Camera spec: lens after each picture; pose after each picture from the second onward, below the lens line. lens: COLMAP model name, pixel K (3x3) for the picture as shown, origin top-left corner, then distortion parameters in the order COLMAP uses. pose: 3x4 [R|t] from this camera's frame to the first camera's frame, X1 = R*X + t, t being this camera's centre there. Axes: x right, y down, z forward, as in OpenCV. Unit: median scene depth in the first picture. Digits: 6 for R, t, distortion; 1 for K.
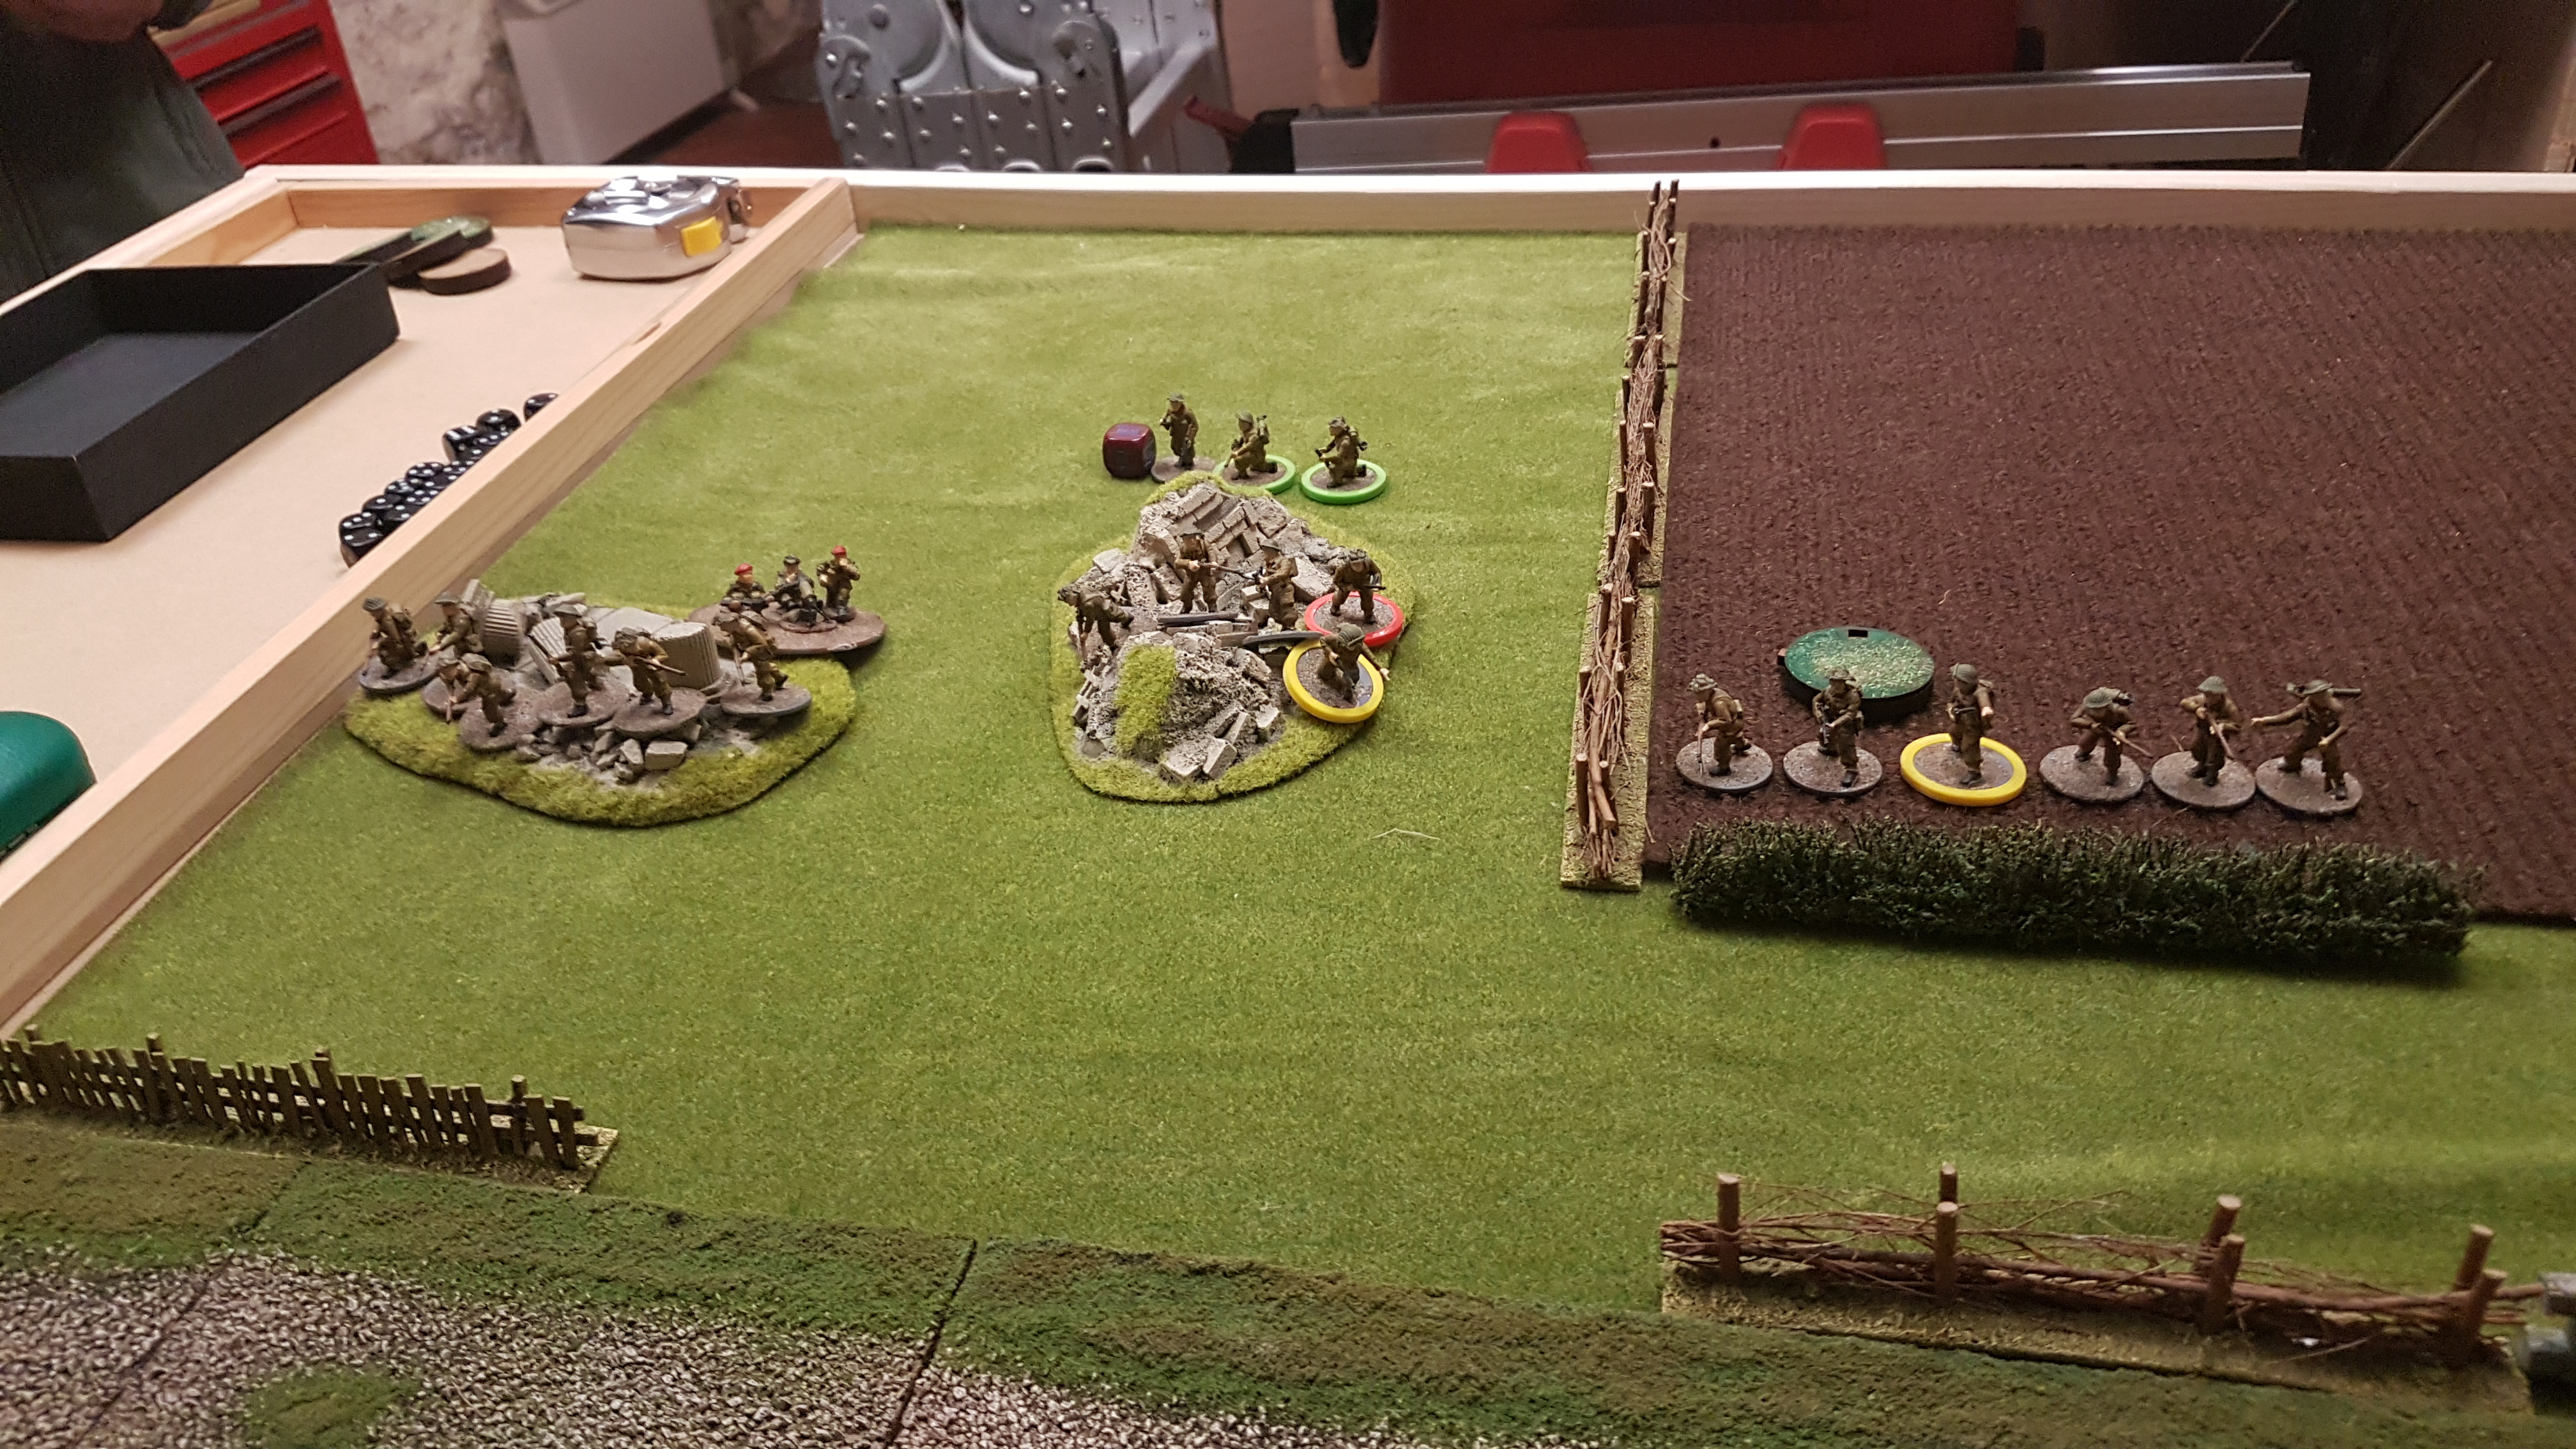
lens RADIAL K [[1938.3, 0, 1288.0], [0, 1938.3, 724.5], [0, 0, 1]] dist [0.127302, -0.204331]
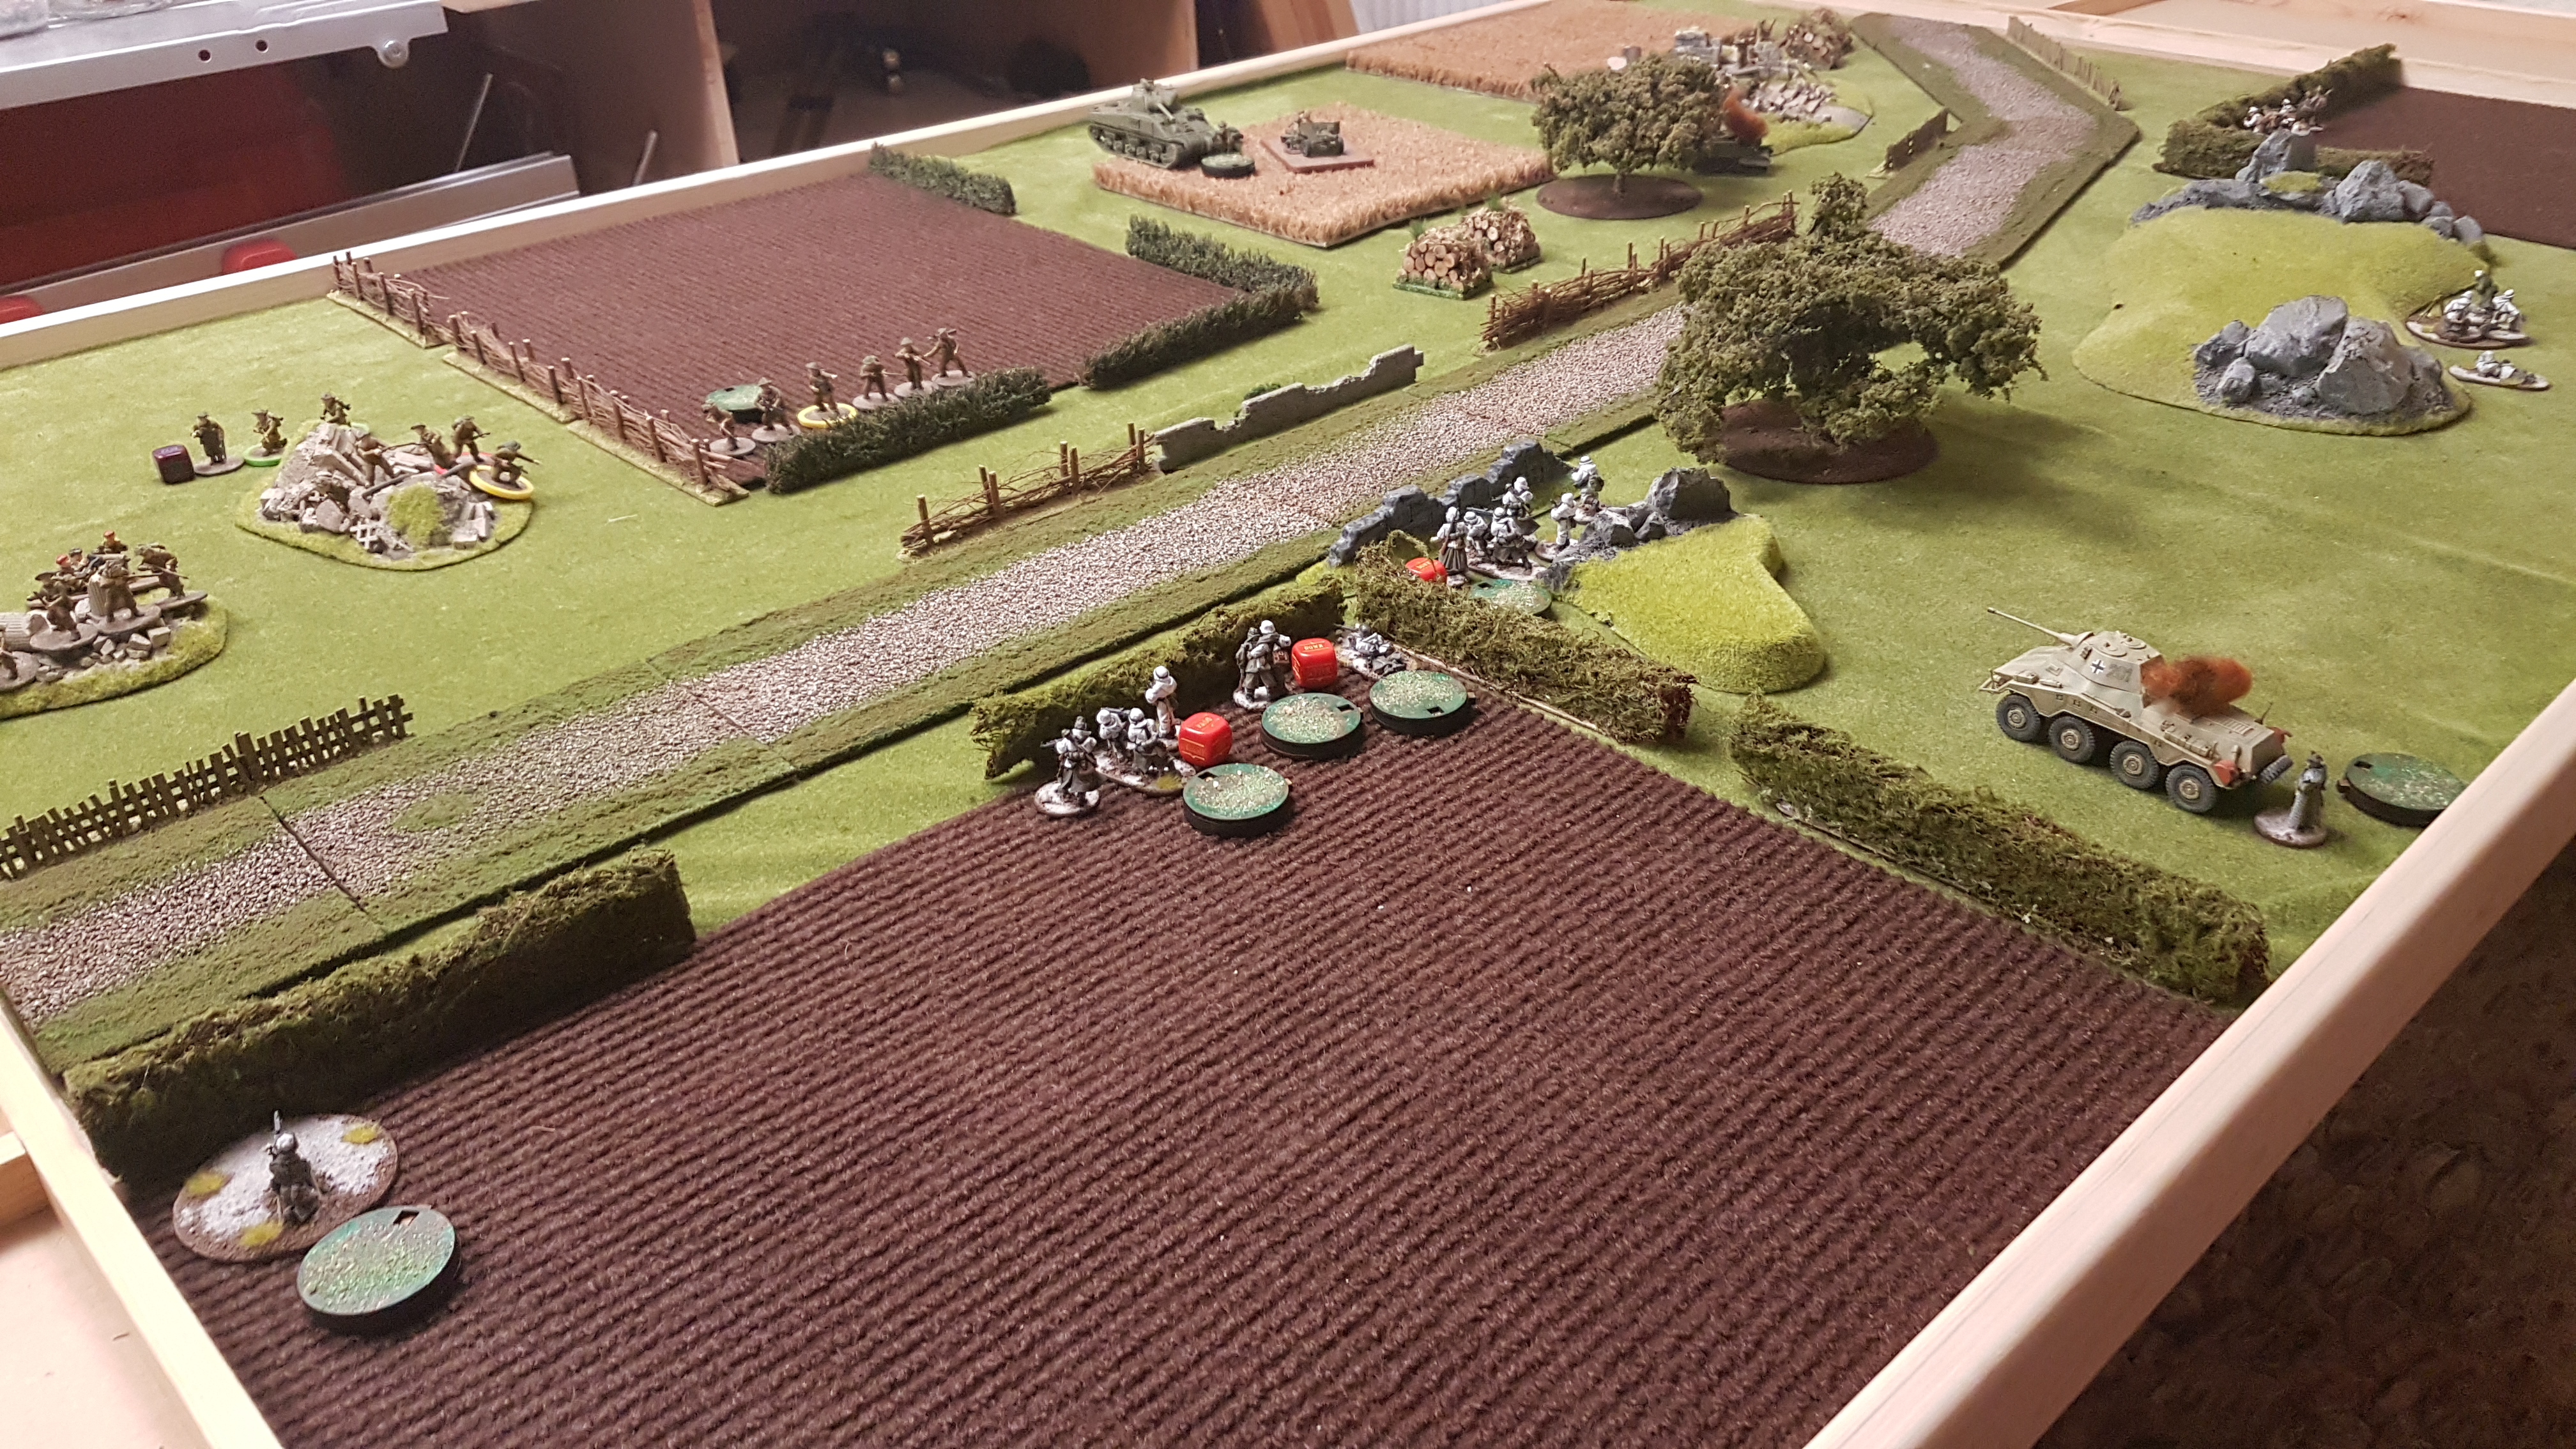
lens RADIAL K [[1964.1, 0, 1288.0], [0, 1964.1, 724.5], [0, 0, 1]] dist [-0.003757, -0.073956]
pose [[0.592216, -0.362190, 0.719790, -0.899009], [0.419410, 0.901296, 0.108448, 0.276782], [-0.688023, 0.237662, 0.685668, -0.596951]]
